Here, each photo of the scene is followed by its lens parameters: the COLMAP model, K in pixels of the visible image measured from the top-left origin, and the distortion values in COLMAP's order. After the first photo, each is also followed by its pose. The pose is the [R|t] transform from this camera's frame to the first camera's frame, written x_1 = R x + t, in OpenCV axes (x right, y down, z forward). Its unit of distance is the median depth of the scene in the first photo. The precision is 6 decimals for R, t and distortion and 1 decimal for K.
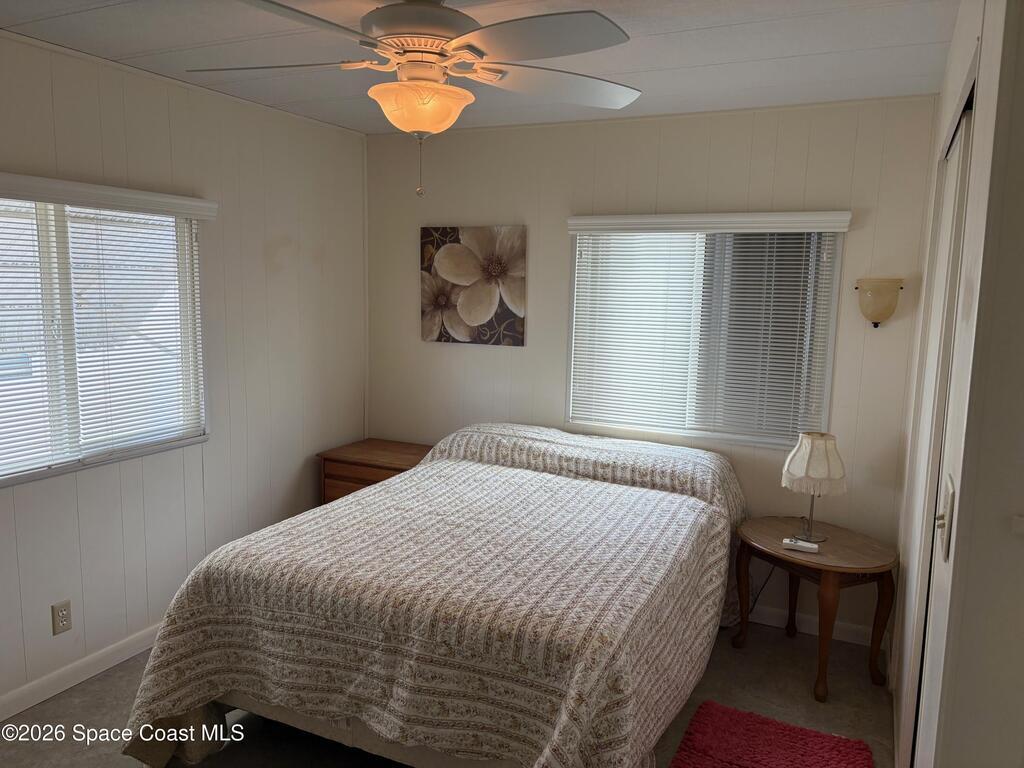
lens RADIAL K [[772.9, 0, 508.7], [0, 772.9, 389.8], [0, 0, 1]] dist [0.054704, -0.028339]
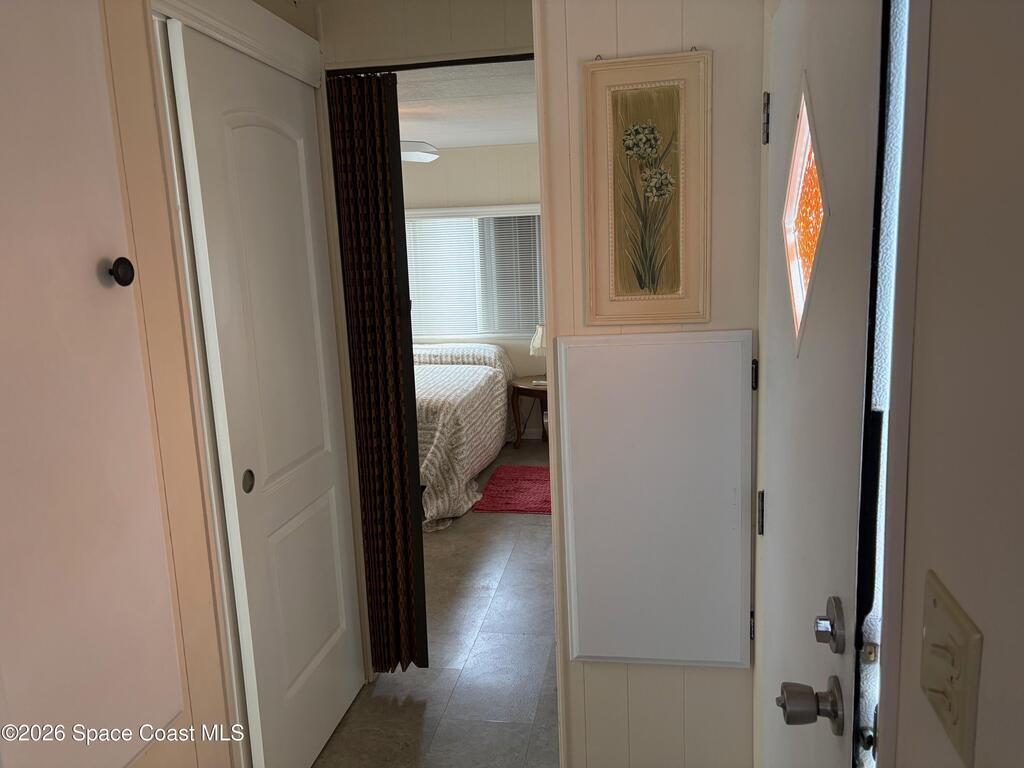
lens RADIAL K [[772.9, 0, 508.7], [0, 772.9, 389.8], [0, 0, 1]] dist [0.054704, -0.028339]
pose [[0.961525, -0.110358, 0.251576, -0.162450], [0.100515, 0.993592, 0.051687, 0.098425], [-0.255668, -0.024412, 0.966456, -0.725449]]
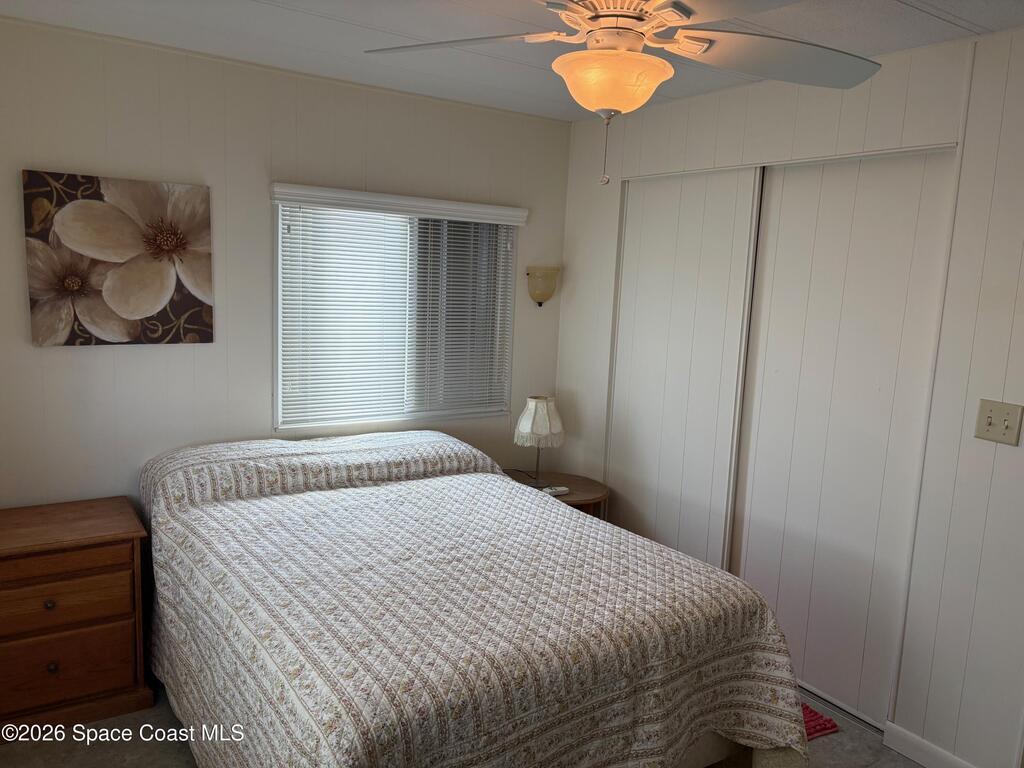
lens RADIAL K [[780.6, 0, 513.4], [0, 780.6, 377.5], [0, 0, 1]] dist [0.082760, -0.124070]
pose [[0.499214, -0.118312, 0.858364, -0.592160], [0.085326, 0.992532, 0.087180, -0.074623], [-0.862268, 0.029719, 0.505580, 0.393596]]
